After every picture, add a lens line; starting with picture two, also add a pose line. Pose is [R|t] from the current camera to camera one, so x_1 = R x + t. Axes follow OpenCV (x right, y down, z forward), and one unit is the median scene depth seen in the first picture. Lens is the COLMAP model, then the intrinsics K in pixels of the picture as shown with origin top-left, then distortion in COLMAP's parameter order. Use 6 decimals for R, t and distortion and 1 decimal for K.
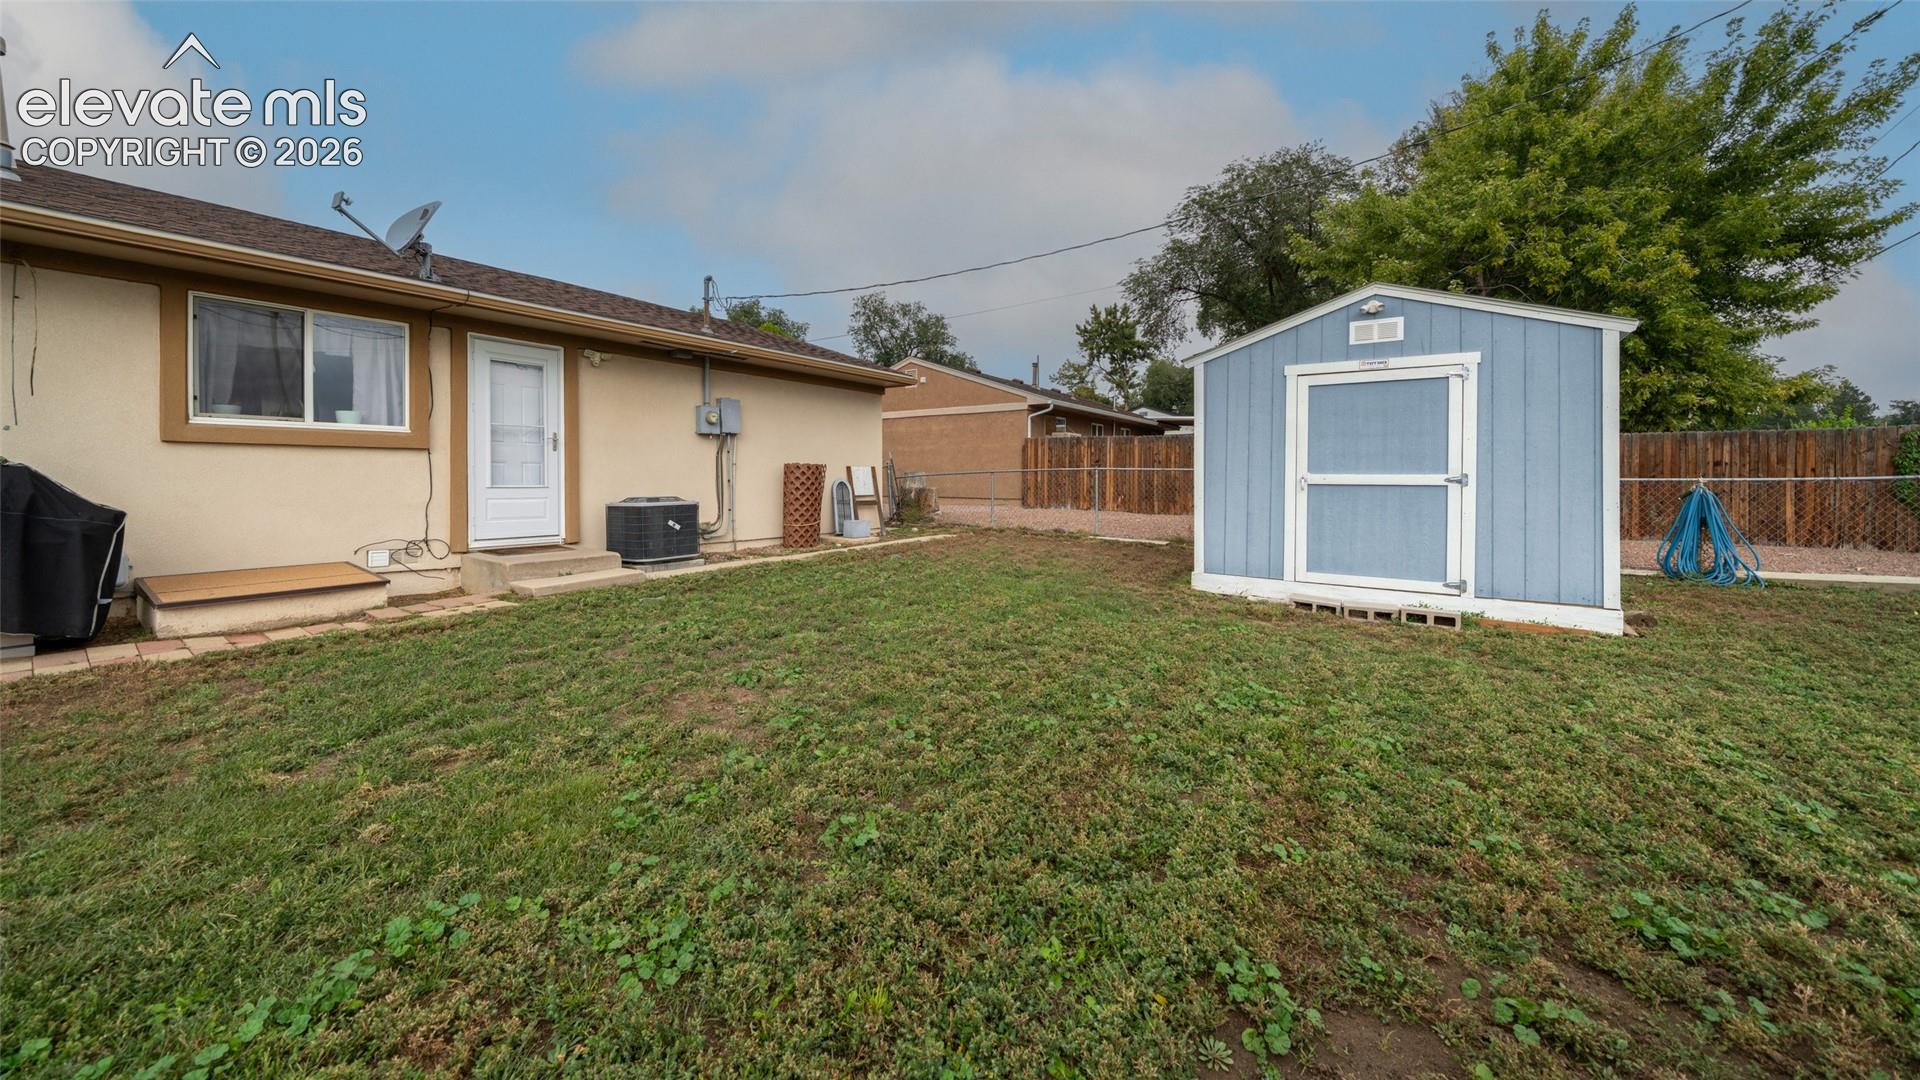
lens RADIAL K [[687.6, 0, 942.2], [0, 687.6, 490.2], [0, 0, 1]] dist [0.000041, -0.000011]
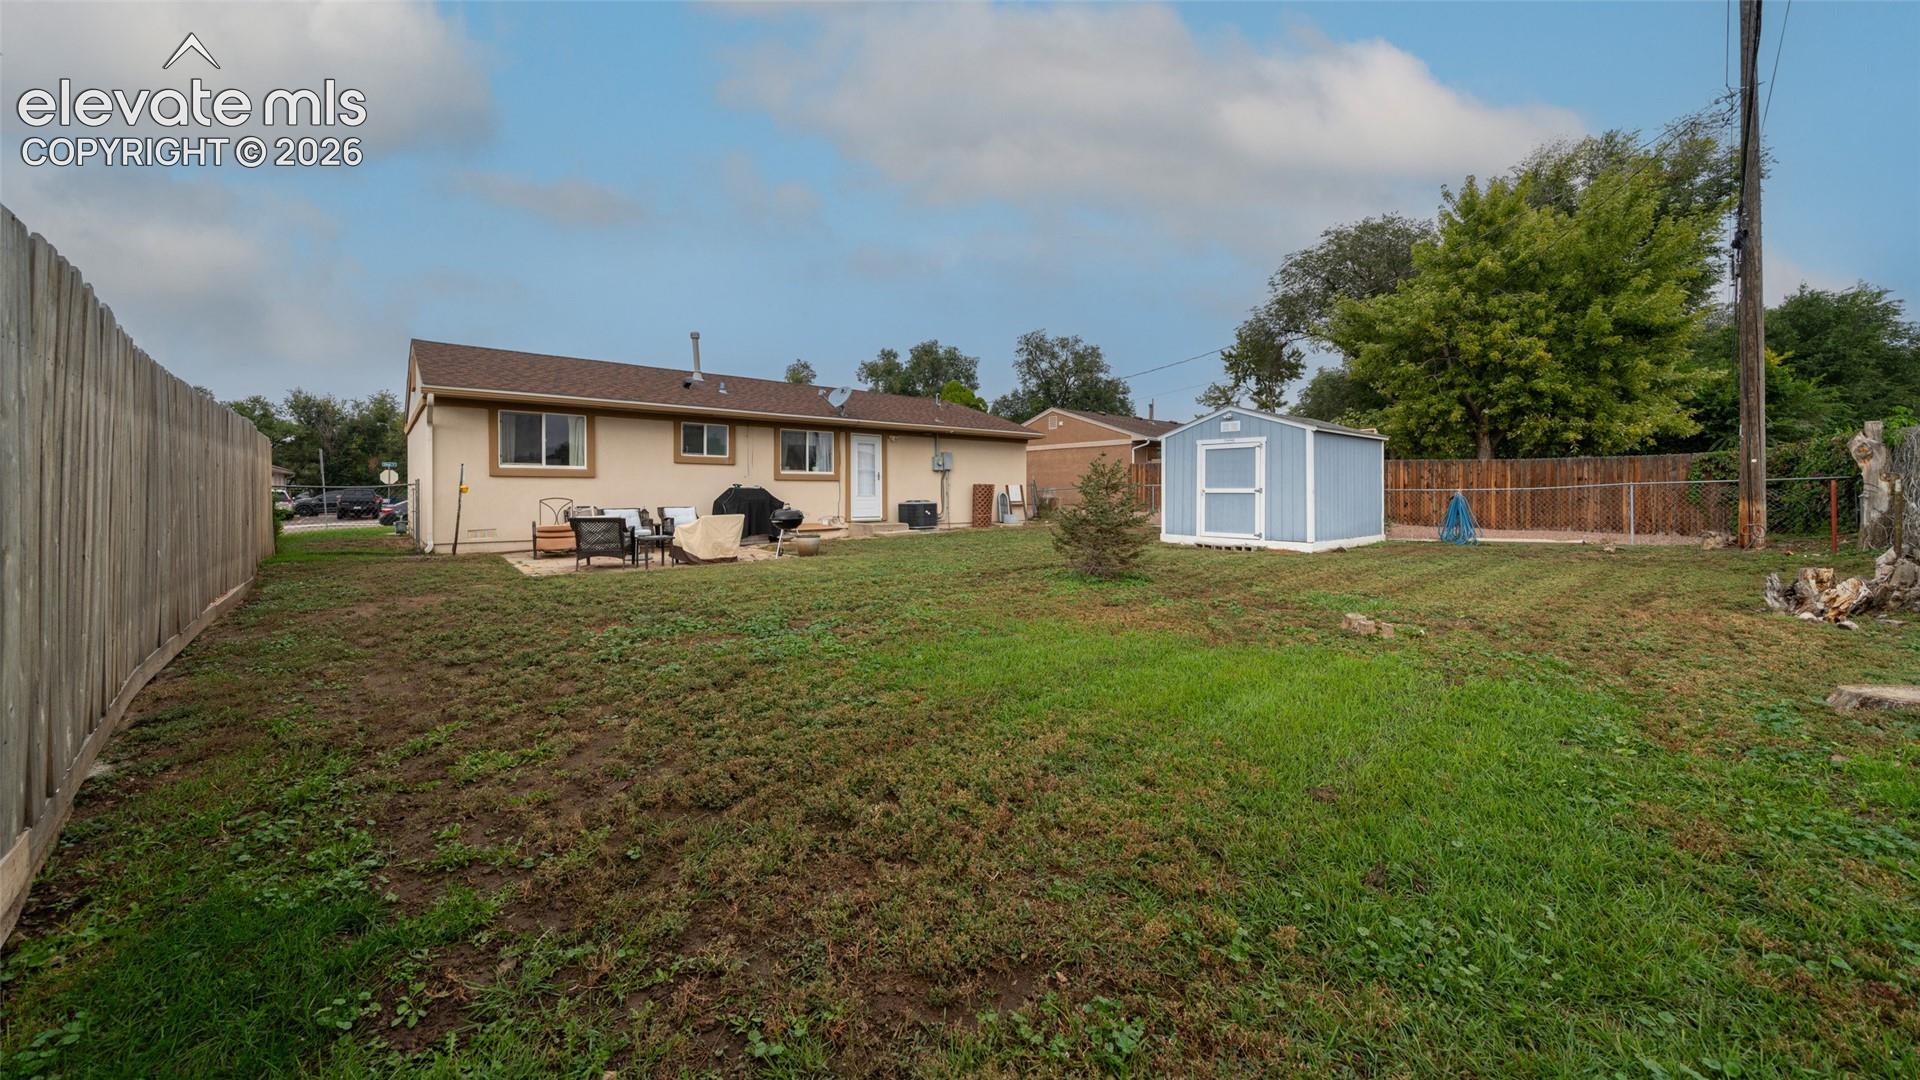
lens RADIAL K [[687.6, 0, 942.2], [0, 687.6, 490.2], [0, 0, 1]] dist [0.000041, -0.000011]
pose [[0.970567, -0.005351, -0.240774, 0.141152], [0.000205, 0.999771, -0.021390, 0.018300], [0.240833, 0.020711, 0.970346, -0.835949]]
